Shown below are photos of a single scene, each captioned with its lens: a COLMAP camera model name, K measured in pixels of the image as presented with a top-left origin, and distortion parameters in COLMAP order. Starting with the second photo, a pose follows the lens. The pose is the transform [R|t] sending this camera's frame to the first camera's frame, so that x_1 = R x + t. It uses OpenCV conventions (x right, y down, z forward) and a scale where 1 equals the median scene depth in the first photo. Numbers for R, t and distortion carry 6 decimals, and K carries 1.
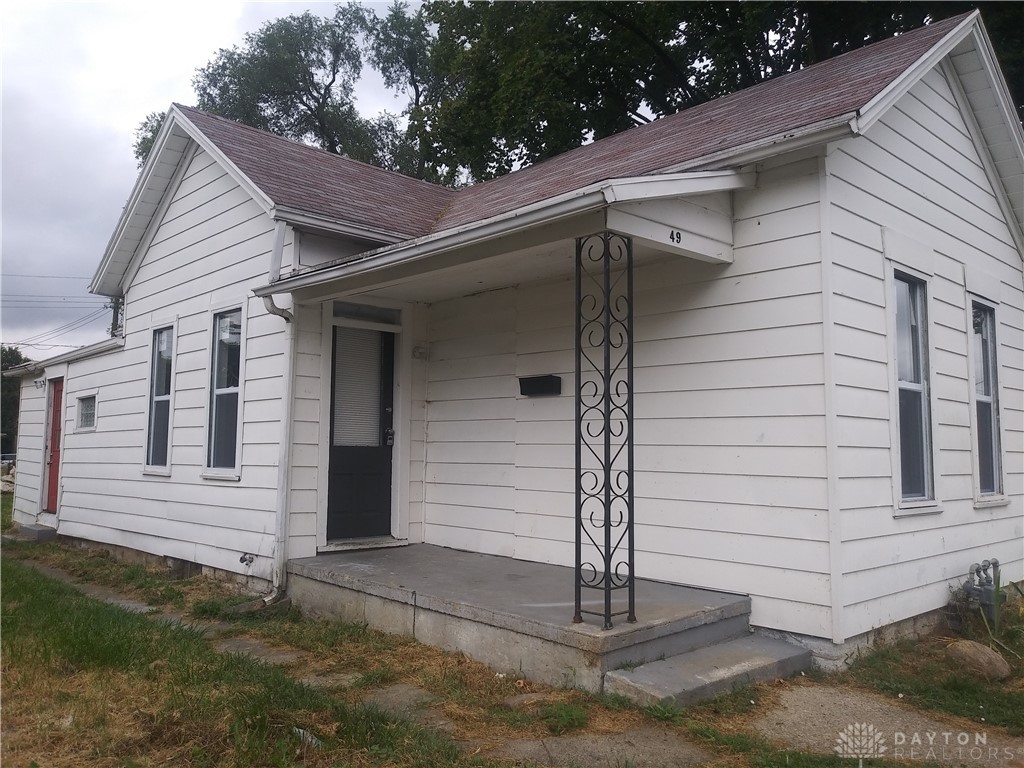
lens RADIAL K [[819.3, 0, 511.3], [0, 819.3, 382.4], [0, 0, 1]] dist [0.026375, -0.074135]
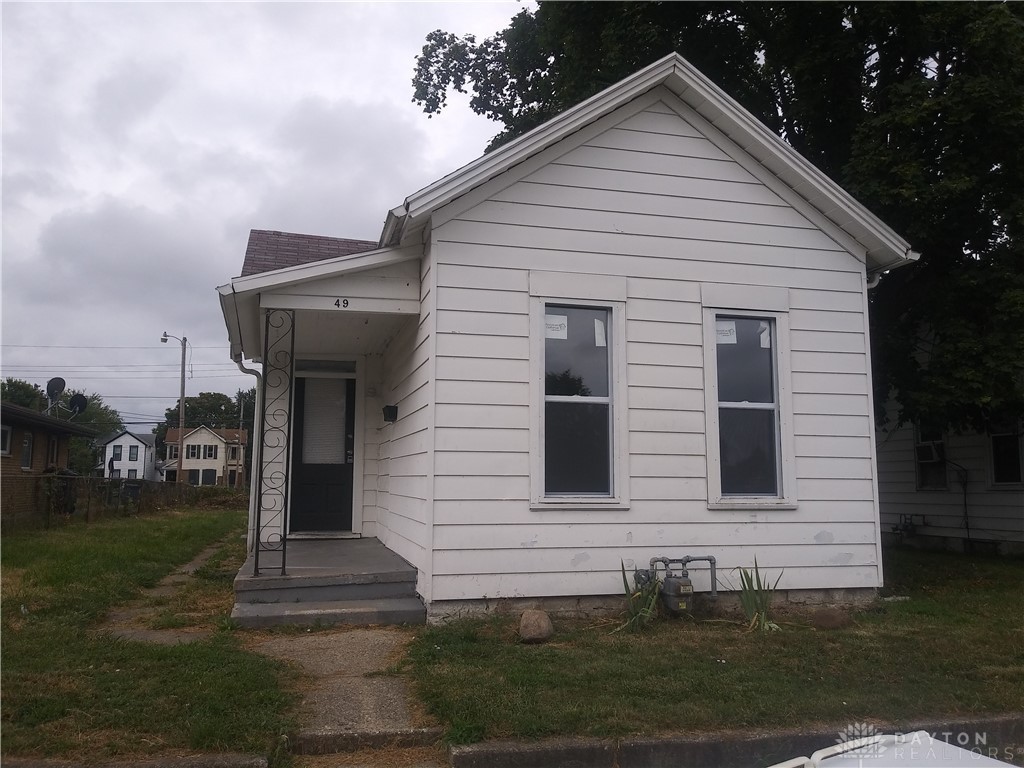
lens RADIAL K [[819.3, 0, 517.7], [0, 819.3, 383.9], [0, 0, 1]] dist [0.026375, -0.074135]
pose [[0.882558, -0.064506, -0.465757, 0.813190], [0.046488, 0.997662, -0.050086, 0.031158], [0.467899, 0.022552, 0.883494, -0.062741]]
